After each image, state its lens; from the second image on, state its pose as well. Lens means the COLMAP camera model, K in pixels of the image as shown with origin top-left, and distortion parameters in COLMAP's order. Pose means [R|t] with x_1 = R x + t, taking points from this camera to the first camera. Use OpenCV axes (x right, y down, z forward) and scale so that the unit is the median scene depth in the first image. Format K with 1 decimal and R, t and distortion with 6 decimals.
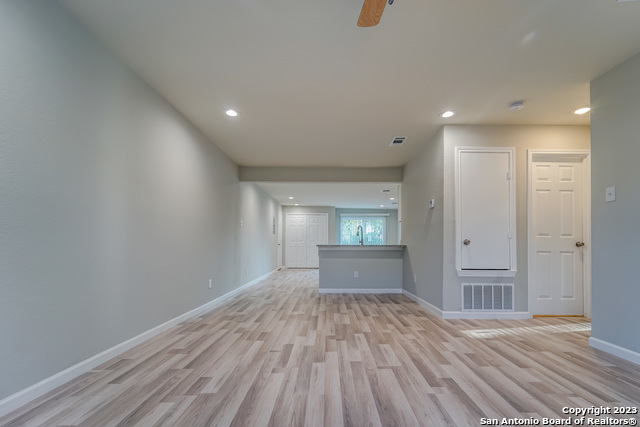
lens RADIAL K [[282.1, 0, 340.7], [0, 282.1, 245.9], [0, 0, 1]] dist [0.001460, -0.000167]
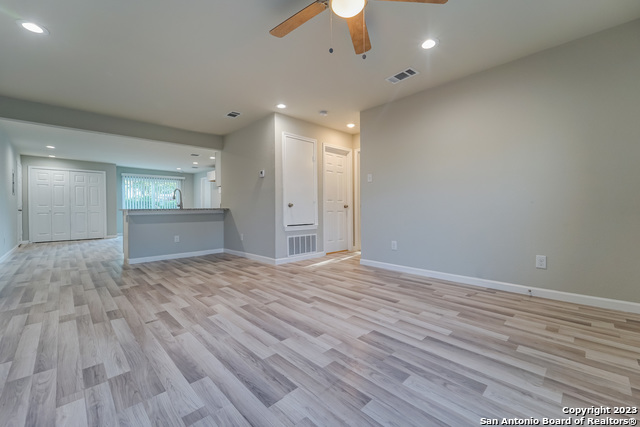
lens RADIAL K [[256.7, 0, 334.1], [0, 256.7, 217.1], [0, 0, 1]] dist [0.002862, 0.000134]
pose [[0.719819, -0.034576, 0.693300, -0.244941], [0.014711, 0.999294, 0.034563, 0.004437], [-0.694006, -0.014680, 0.719819, -0.019633]]
